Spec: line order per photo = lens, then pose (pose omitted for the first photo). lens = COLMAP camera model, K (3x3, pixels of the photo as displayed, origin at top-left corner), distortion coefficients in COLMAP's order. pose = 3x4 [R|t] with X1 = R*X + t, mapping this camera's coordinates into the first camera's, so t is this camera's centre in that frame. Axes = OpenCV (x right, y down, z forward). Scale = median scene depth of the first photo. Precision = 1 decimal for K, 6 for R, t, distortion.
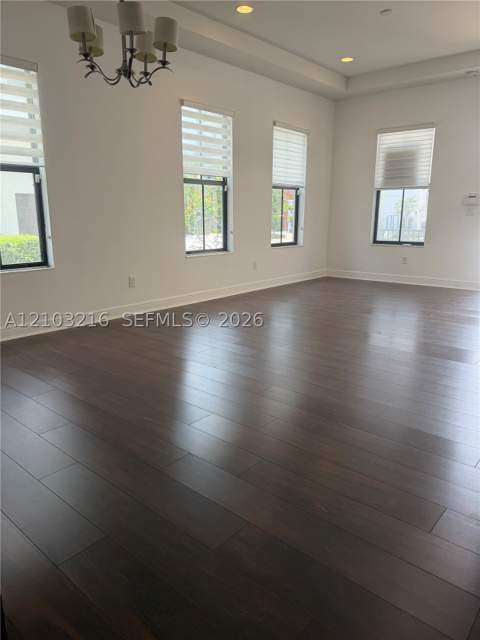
lens RADIAL K [[448.6, 0, 240.0], [0, 448.6, 320.0], [0, 0, 1]] dist [-0.005489, -0.004185]
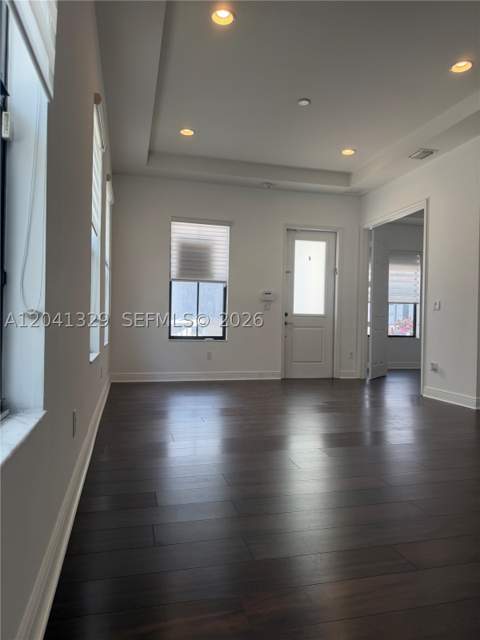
lens RADIAL K [[448.6, 0, 240.0], [0, 448.6, 320.0], [0, 0, 1]] dist [-0.005489, -0.004185]
pose [[0.557159, 0.012540, 0.830311, -0.377503], [0.167414, 0.977659, -0.127104, -0.077625], [-0.813355, 0.209822, 0.542612, 0.430246]]
